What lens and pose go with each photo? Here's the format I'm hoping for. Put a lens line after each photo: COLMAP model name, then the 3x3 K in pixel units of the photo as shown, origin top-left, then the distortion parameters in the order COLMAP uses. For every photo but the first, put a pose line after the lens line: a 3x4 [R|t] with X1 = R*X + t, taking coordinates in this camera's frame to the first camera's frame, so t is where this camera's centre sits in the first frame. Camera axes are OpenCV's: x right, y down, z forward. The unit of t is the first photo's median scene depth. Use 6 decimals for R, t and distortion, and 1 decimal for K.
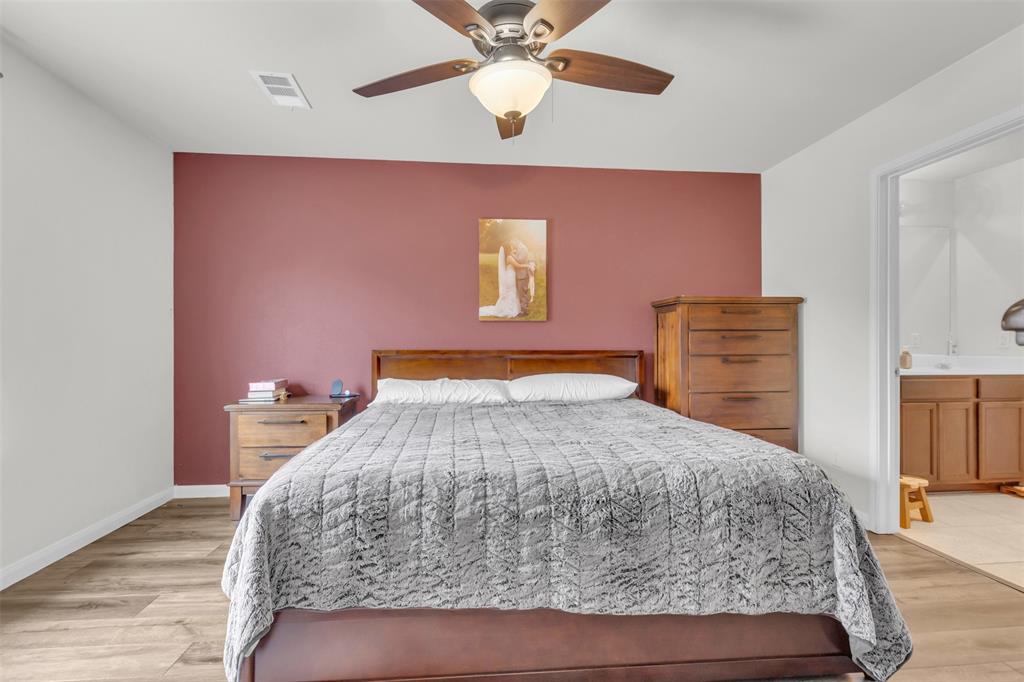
lens RADIAL K [[475.7, 0, 511.4], [0, 475.7, 341.8], [0, 0, 1]] dist [0.001025, -0.000459]
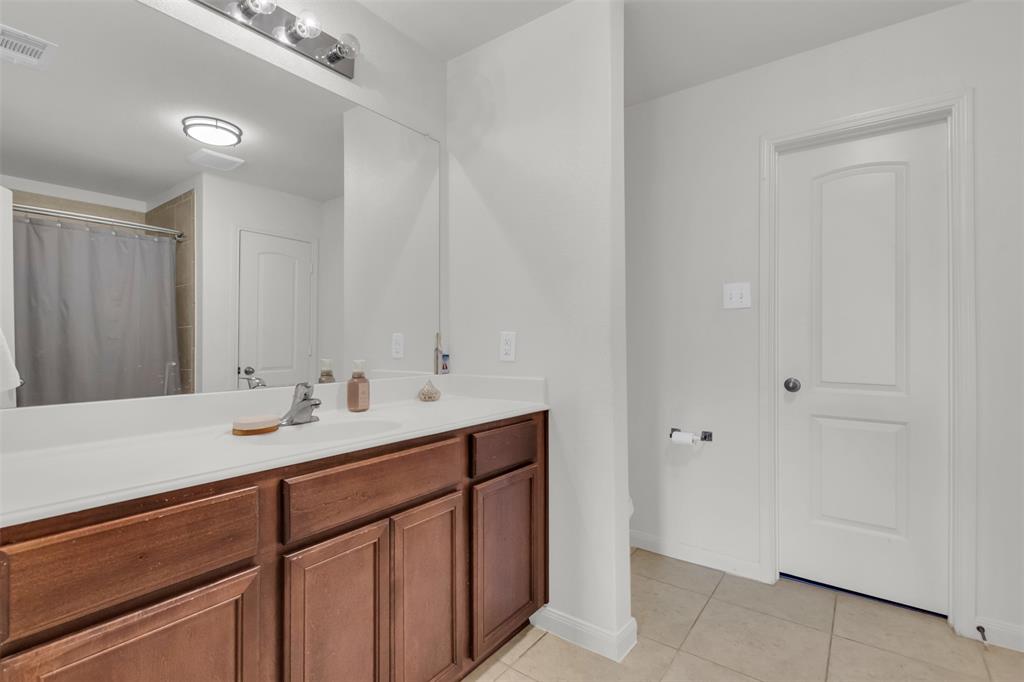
lens RADIAL K [[475.7, 0, 513.3], [0, 475.7, 341.3], [0, 0, 1]] dist [0.001025, -0.000459]
pose [[0.667752, 0.004138, 0.744373, 0.661715], [-0.000361, 0.999986, -0.005236, -0.007765], [-0.744384, 0.003228, 0.667744, 0.660201]]
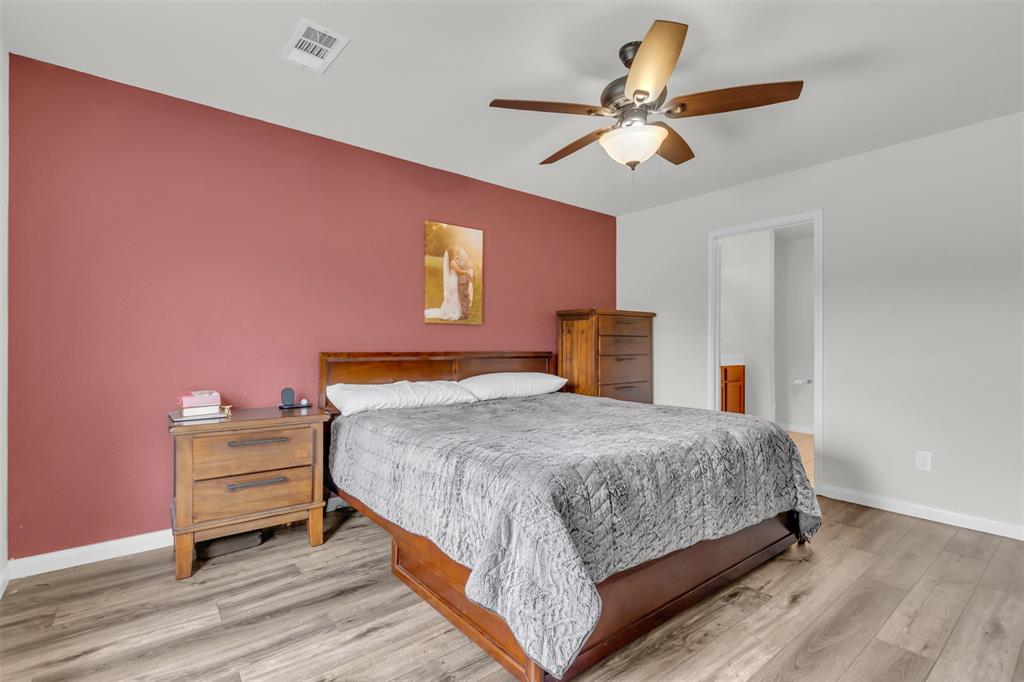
lens RADIAL K [[475.7, 0, 513.4], [0, 475.7, 343.6], [0, 0, 1]] dist [0.001025, -0.000459]
pose [[0.833745, 0.004465, 0.552132, -0.477052], [-0.004983, 0.999987, -0.000562, -0.000603], [-0.552127, -0.002283, 0.833757, 0.067589]]
